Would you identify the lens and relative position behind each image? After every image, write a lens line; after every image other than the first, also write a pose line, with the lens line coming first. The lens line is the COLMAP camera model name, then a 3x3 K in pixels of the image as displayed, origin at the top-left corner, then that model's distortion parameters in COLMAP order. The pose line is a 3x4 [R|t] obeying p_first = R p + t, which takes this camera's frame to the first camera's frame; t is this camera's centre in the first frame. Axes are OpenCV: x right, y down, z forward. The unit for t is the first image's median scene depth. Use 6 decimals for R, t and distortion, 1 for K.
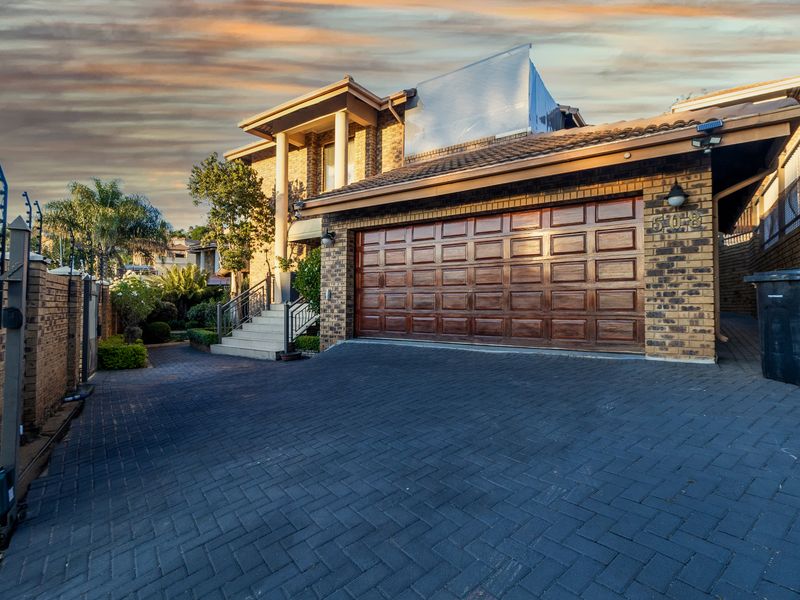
lens RADIAL K [[417.4, 0, 400.5], [0, 417.4, 293.7], [0, 0, 1]] dist [0.001919, -0.000352]
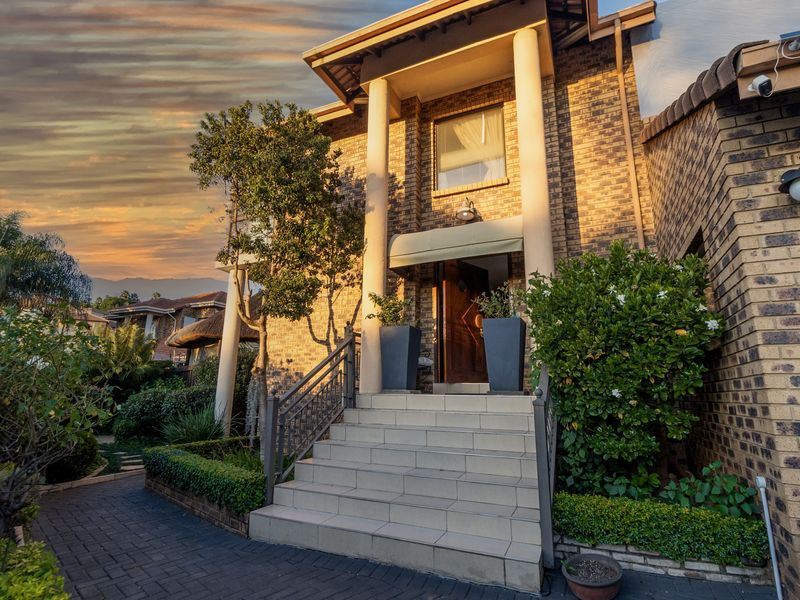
lens RADIAL K [[417.4, 0, 400.5], [0, 417.4, 293.7], [0, 0, 1]] dist [0.001919, -0.000352]
pose [[0.984955, 0.046010, 0.166574, -0.334137], [-0.012154, 0.979962, -0.198811, 0.007015], [-0.172384, 0.193795, 0.965778, 0.504034]]
